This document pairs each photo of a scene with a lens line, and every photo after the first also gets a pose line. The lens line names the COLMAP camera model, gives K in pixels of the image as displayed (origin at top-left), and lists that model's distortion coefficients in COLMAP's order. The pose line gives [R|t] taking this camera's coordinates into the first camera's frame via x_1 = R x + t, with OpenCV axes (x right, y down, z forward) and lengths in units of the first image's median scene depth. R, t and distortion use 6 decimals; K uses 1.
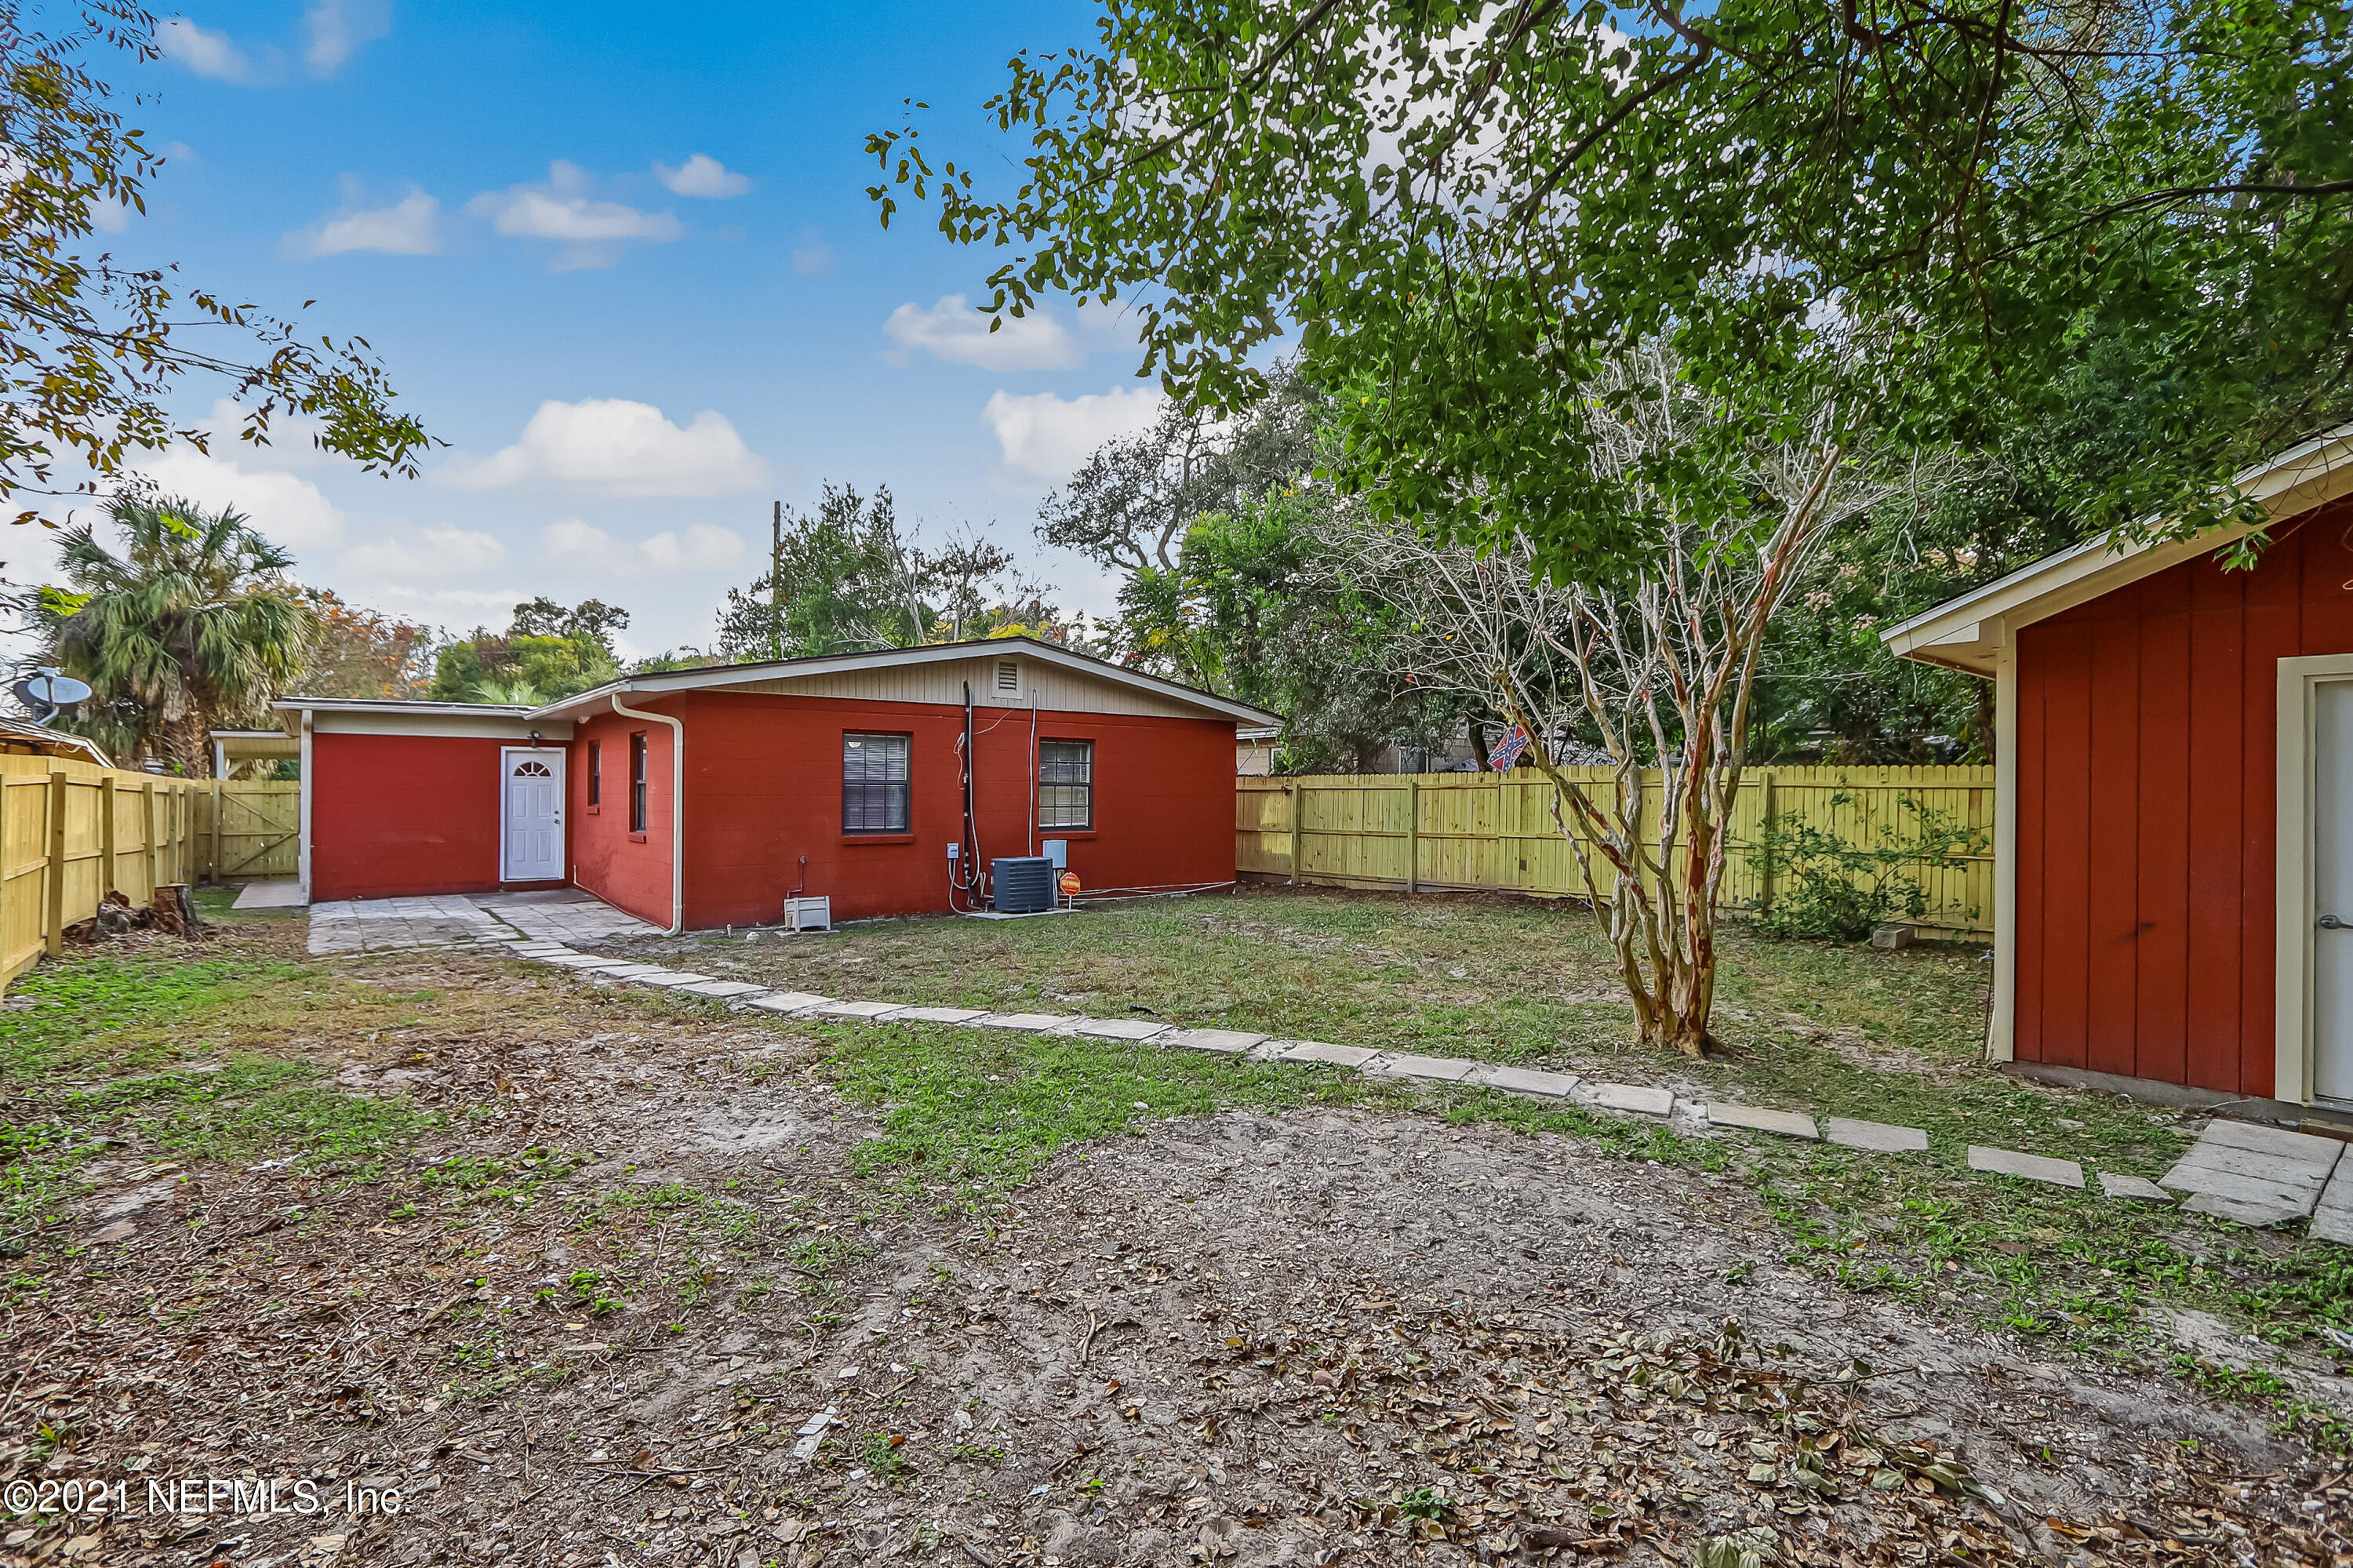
lens RADIAL K [[1135.2, 0, 1169.6], [0, 1135.2, 796.1], [0, 0, 1]] dist [-0.007998, 0.001339]
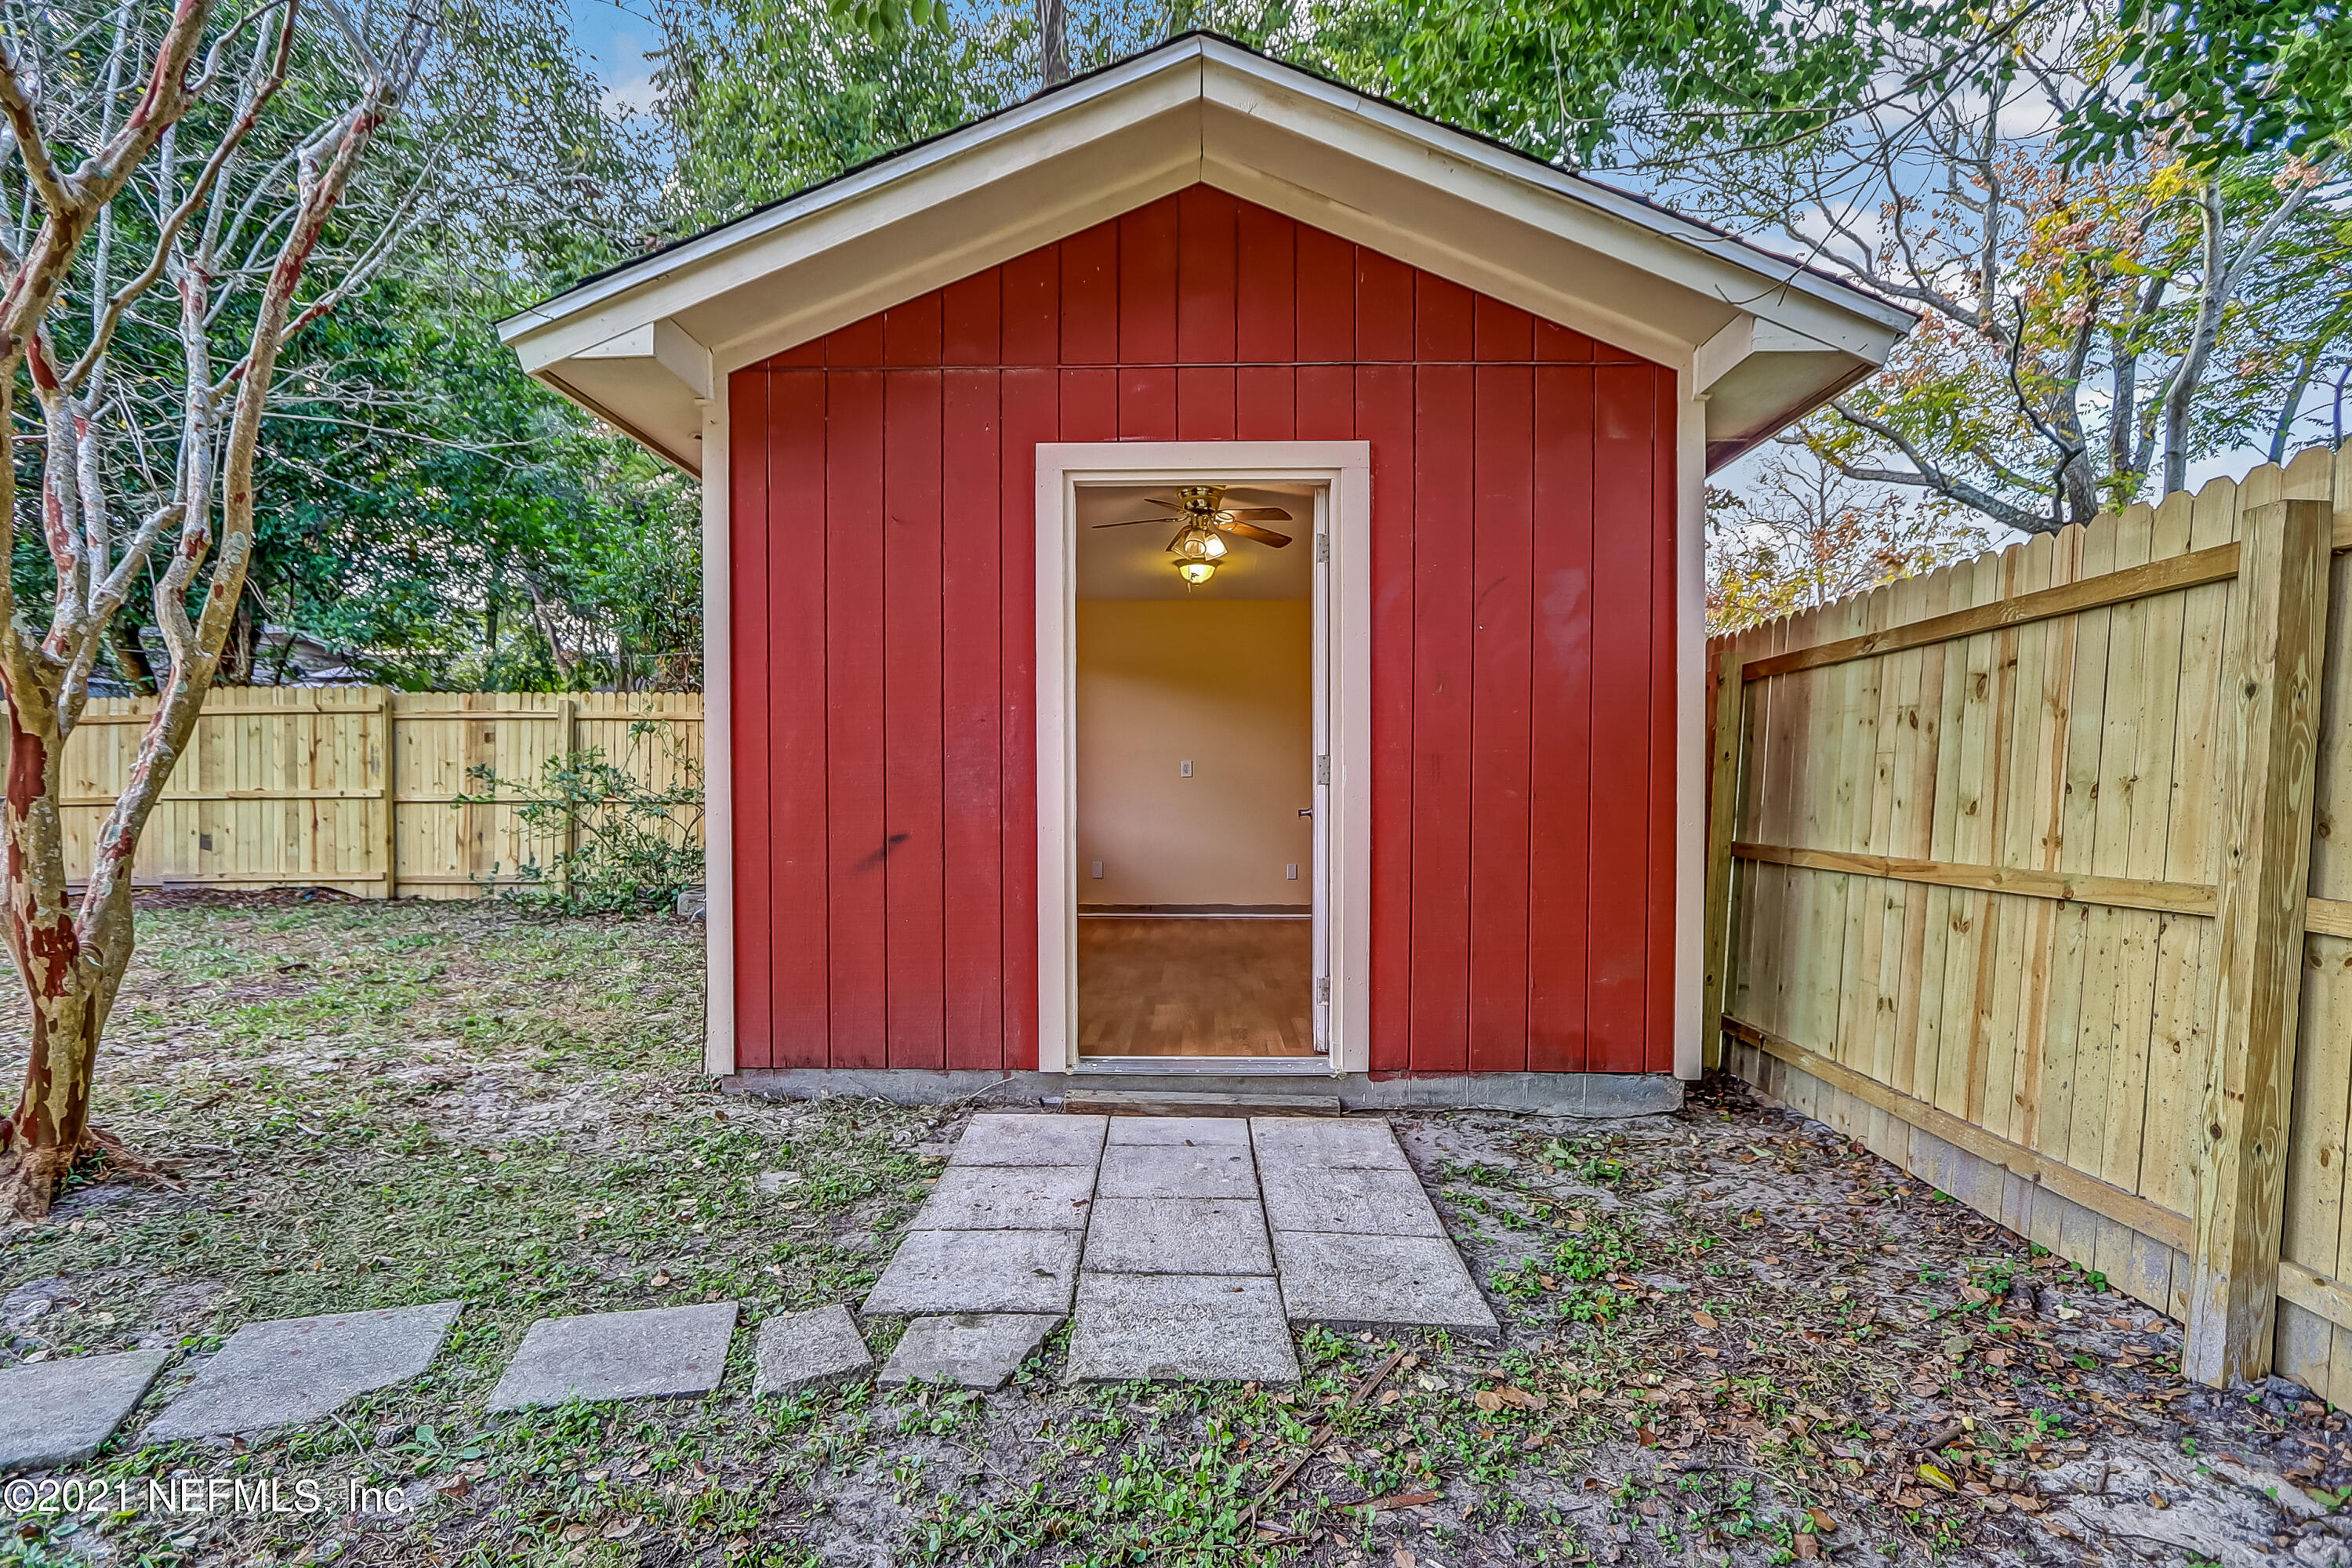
lens RADIAL K [[1102.0, 0, 1163.3], [0, 1102.0, 791.0], [0, 0, 1]] dist [-0.001245, 0.000540]
pose [[0.649501, -0.007018, 0.760329, 0.500283], [0.007417, 0.999968, 0.002894, 0.090023], [-0.760325, 0.003760, 0.649532, 0.484767]]
